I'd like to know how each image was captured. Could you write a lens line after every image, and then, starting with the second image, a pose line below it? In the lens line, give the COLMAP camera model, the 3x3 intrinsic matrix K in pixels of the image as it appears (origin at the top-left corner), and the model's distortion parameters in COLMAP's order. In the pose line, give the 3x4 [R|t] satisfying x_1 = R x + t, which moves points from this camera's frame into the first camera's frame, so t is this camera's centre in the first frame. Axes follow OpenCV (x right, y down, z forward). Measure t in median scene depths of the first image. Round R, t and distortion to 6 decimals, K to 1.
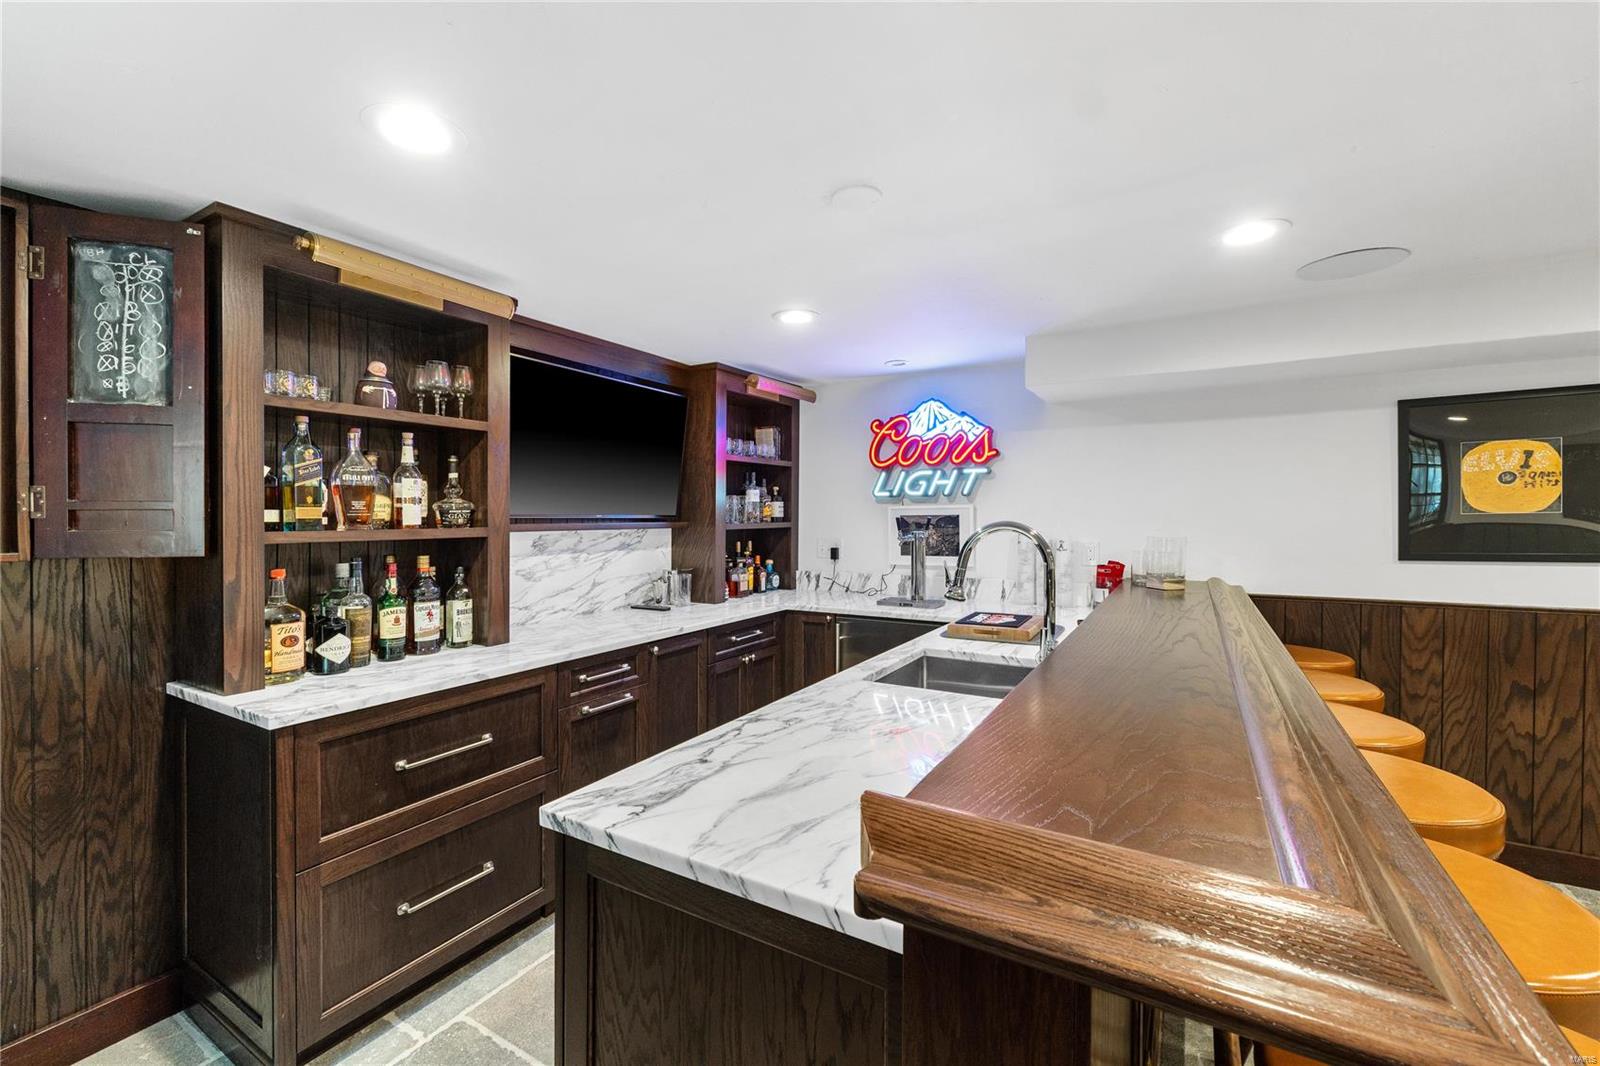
lens RADIAL K [[664.4, 0, 796.4], [0, 664.4, 522.6], [0, 0, 1]] dist [-0.000317, -0.000723]
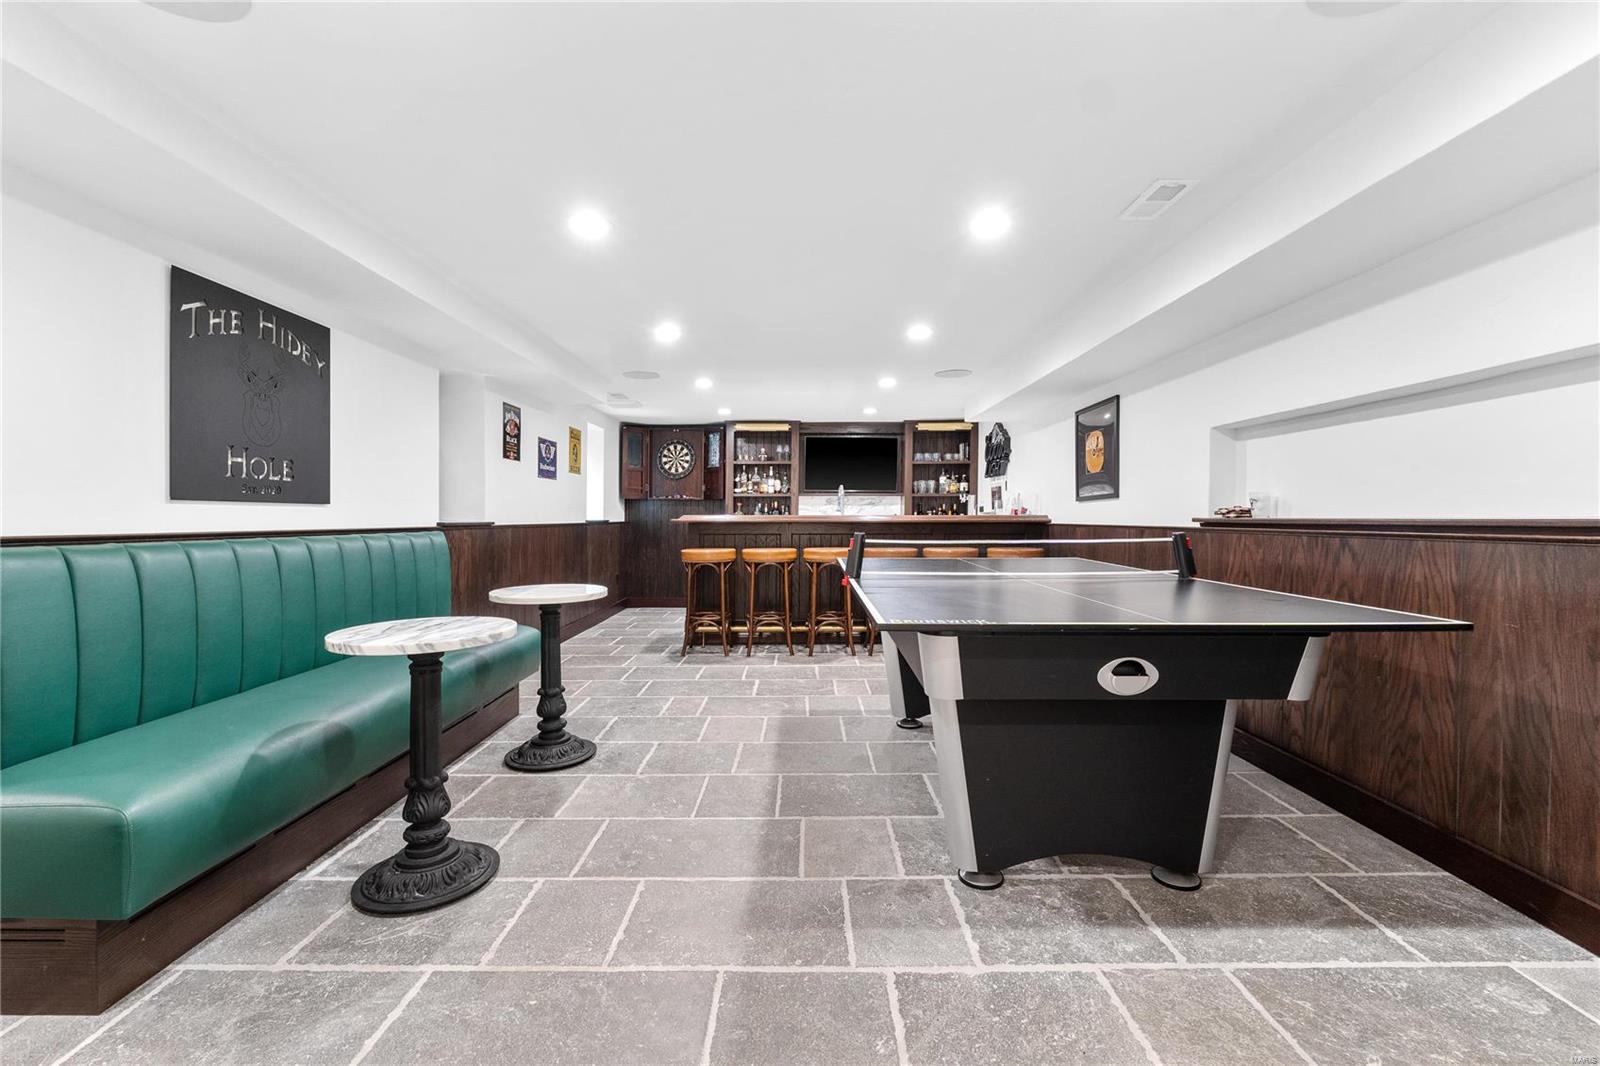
lens RADIAL K [[664.4, 0, 802.6], [0, 664.4, 530.7], [0, 0, 1]] dist [-0.000317, -0.000723]
pose [[0.515463, 0.009141, -0.856863, 2.505110], [-0.007019, 0.999955, 0.006445, 0.179098], [0.856883, 0.002692, 0.515504, -0.666172]]
